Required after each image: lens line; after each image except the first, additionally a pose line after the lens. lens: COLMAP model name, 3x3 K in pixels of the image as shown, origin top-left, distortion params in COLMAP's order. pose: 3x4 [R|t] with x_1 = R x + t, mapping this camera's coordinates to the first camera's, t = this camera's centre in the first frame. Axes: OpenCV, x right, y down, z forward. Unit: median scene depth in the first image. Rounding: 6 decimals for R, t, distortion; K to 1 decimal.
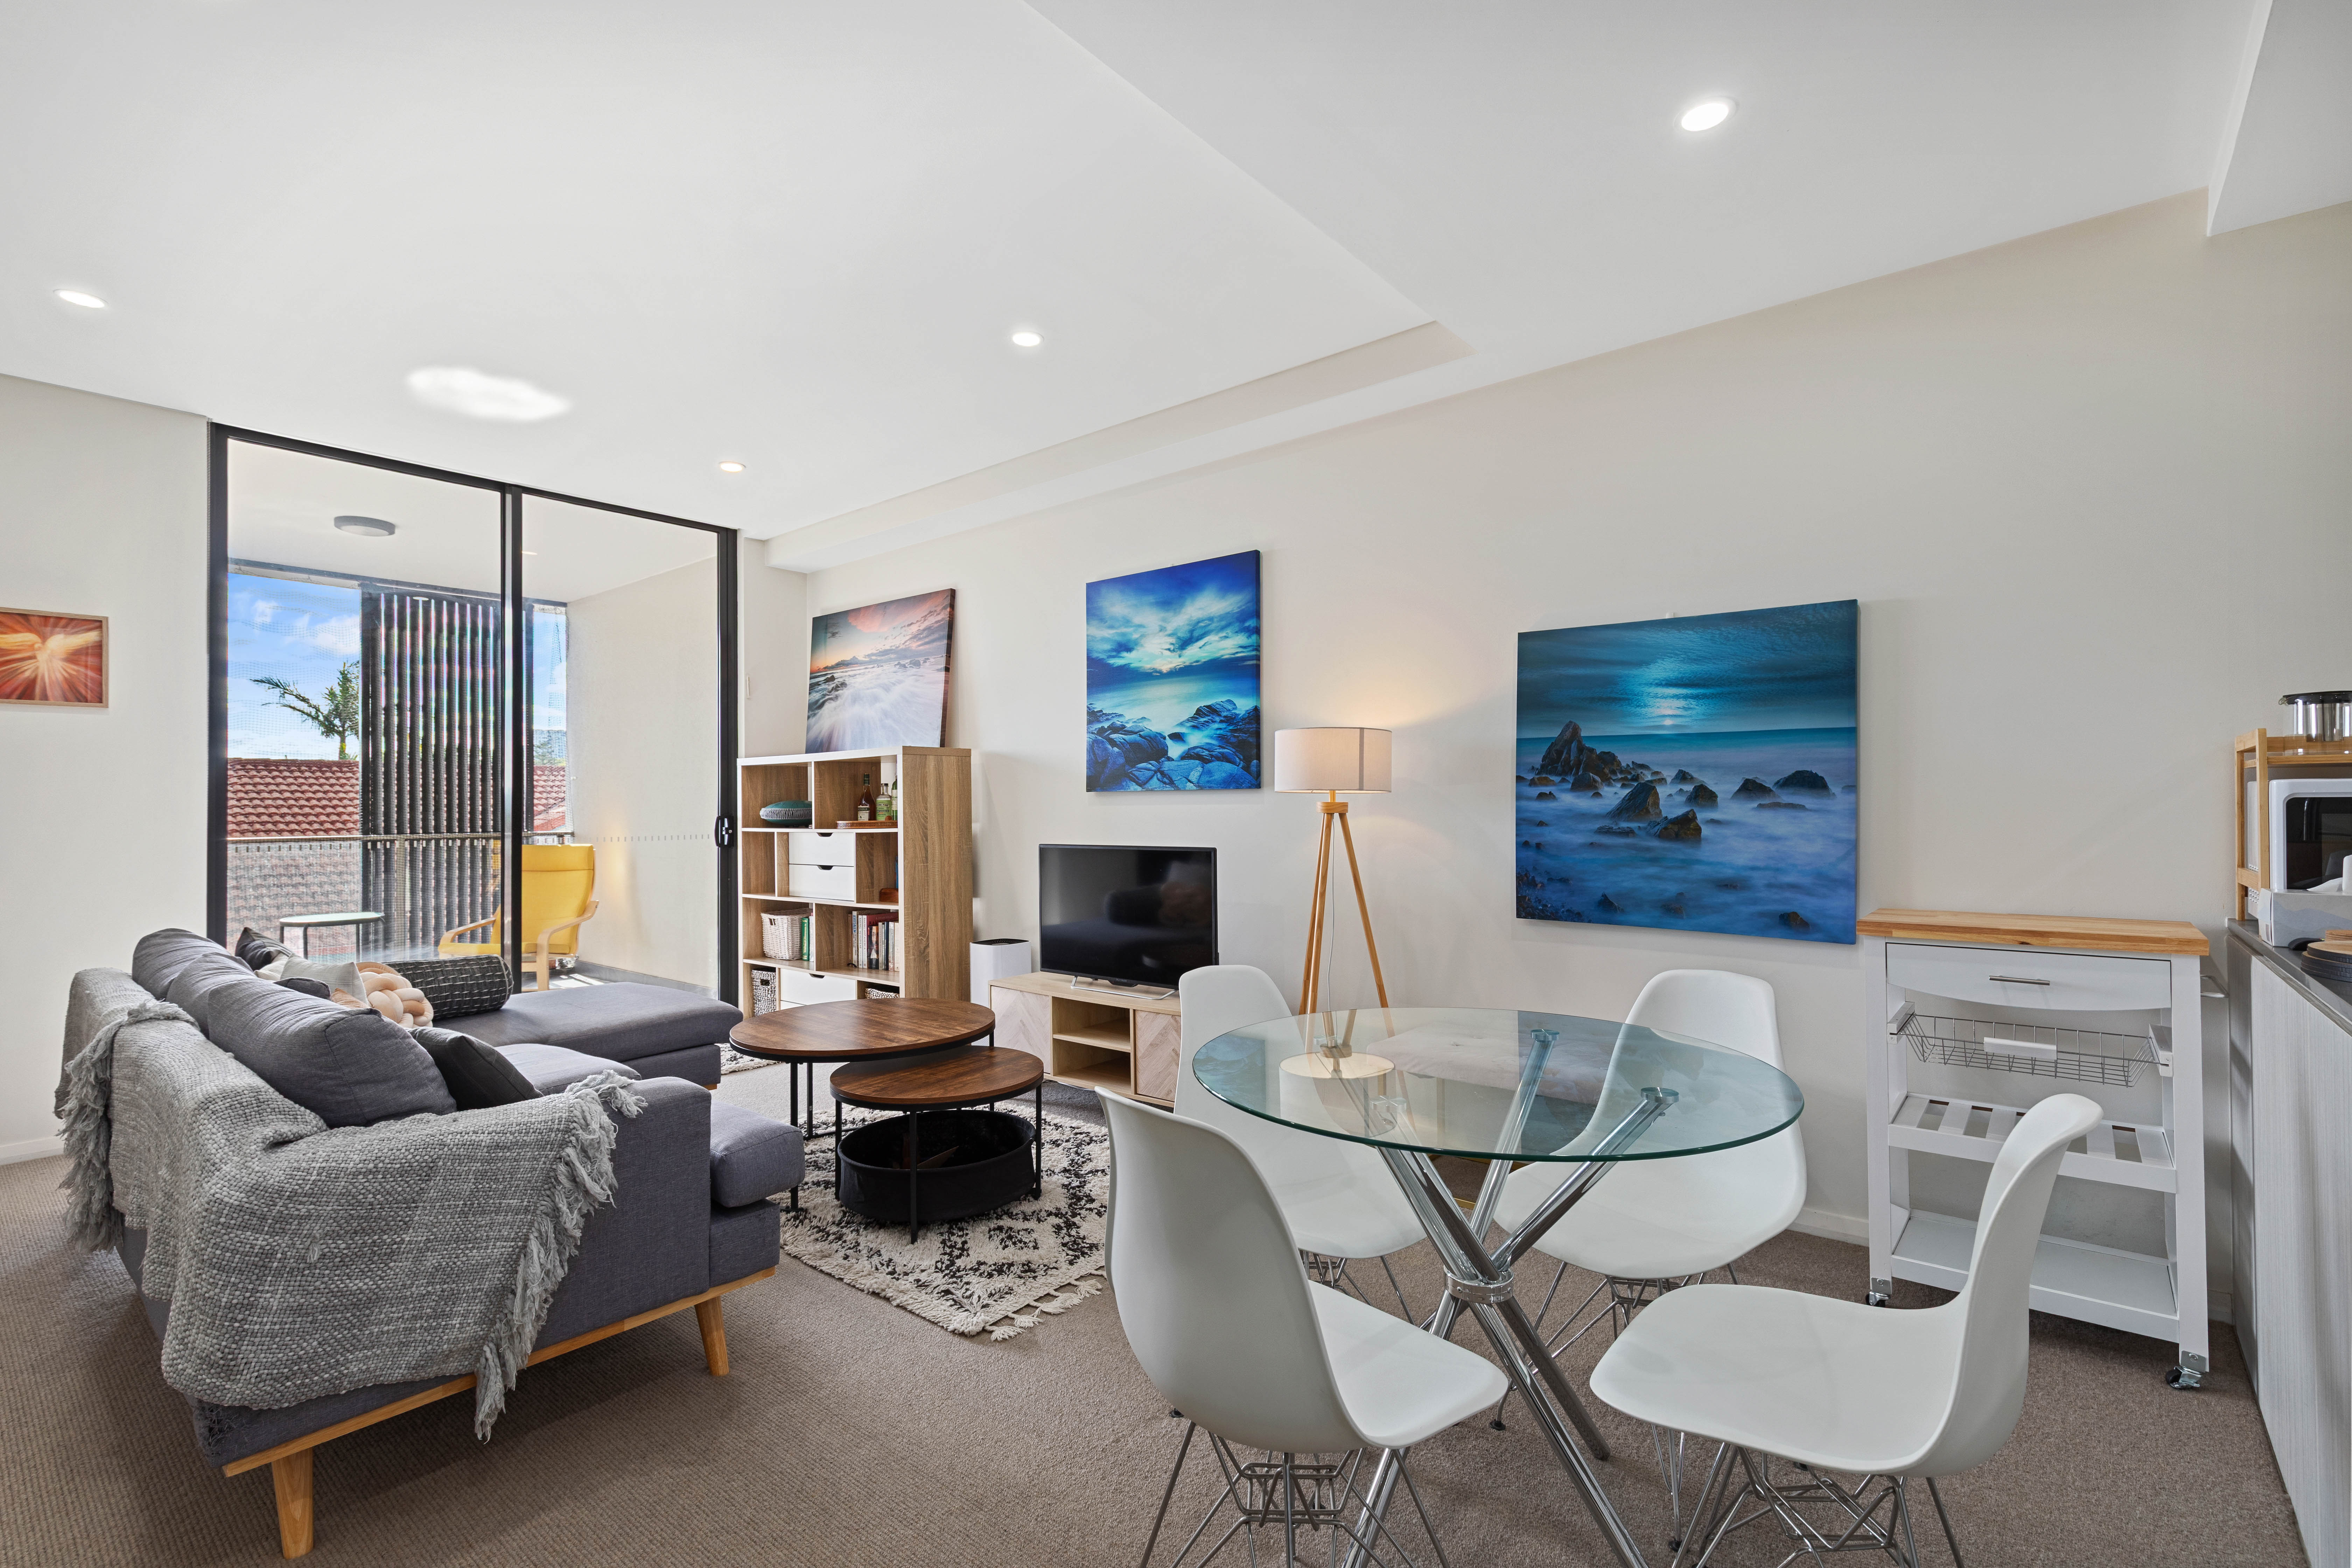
lens RADIAL K [[1081.5, 0, 1170.7], [0, 1081.5, 790.0], [0, 0, 1]] dist [0.018167, 0.000795]
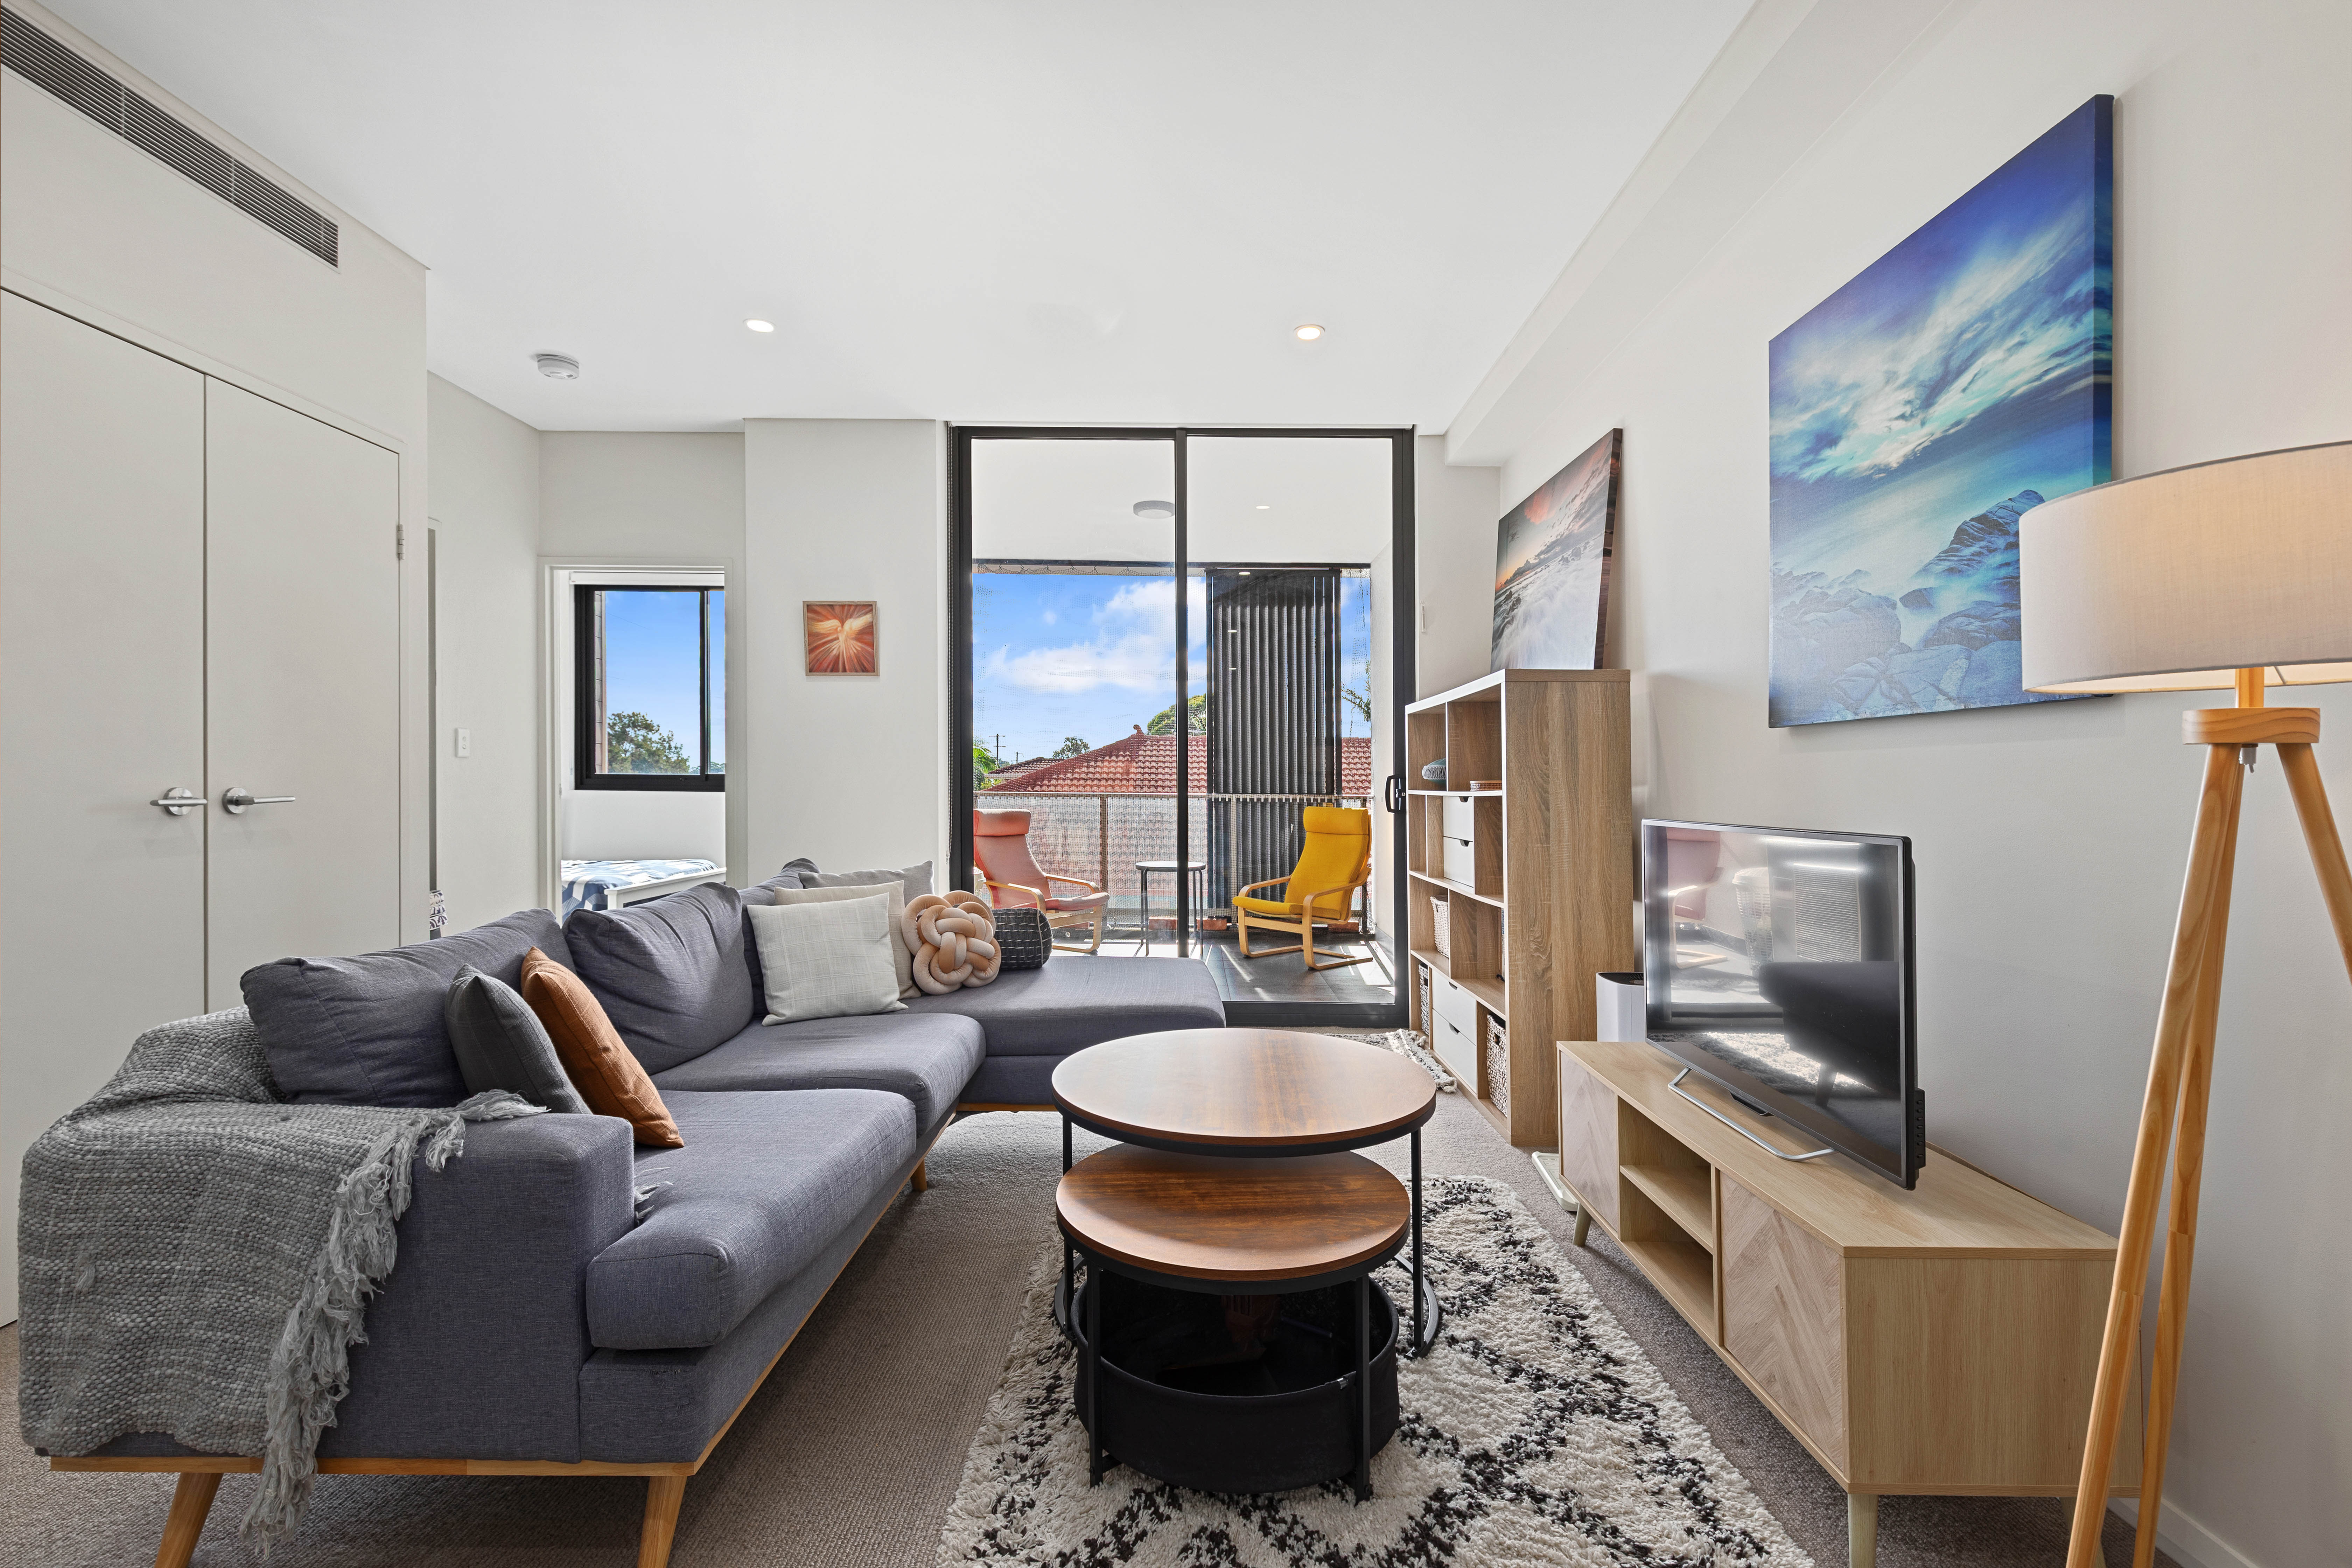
lens RADIAL K [[1081.5, 0, 1189.9], [0, 1081.5, 767.6], [0, 0, 1]] dist [0.018167, 0.000795]
pose [[0.644618, 0.001266, -0.764504, 0.162260], [-0.002020, 0.999998, -0.000047, 0.024150], [0.764503, 0.001575, 0.644619, 0.453817]]
